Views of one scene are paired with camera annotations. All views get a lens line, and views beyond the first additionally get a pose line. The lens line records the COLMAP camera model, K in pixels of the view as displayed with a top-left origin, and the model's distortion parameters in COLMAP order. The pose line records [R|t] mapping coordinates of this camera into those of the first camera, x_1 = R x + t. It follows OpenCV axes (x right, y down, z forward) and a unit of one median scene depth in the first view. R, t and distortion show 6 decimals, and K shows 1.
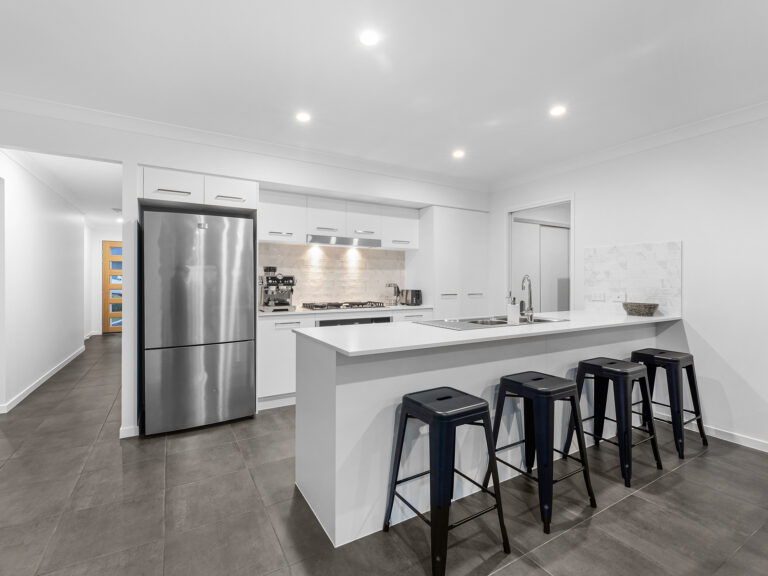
lens RADIAL K [[349.0, 0, 379.8], [0, 349.0, 282.4], [0, 0, 1]] dist [0.001354, -0.000271]
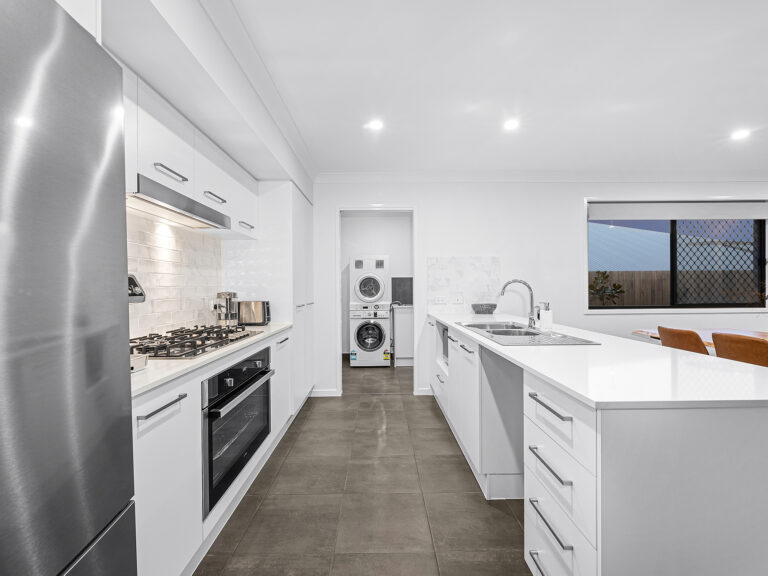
lens RADIAL K [[349.0, 0, 382.1], [0, 349.0, 288.1], [0, 0, 1]] dist [0.001354, -0.000271]
pose [[0.507414, -0.005415, 0.861686, -0.356715], [0.013088, 0.999913, -0.001423, 0.000100], [-0.861603, 0.011999, 0.507440, 0.480077]]
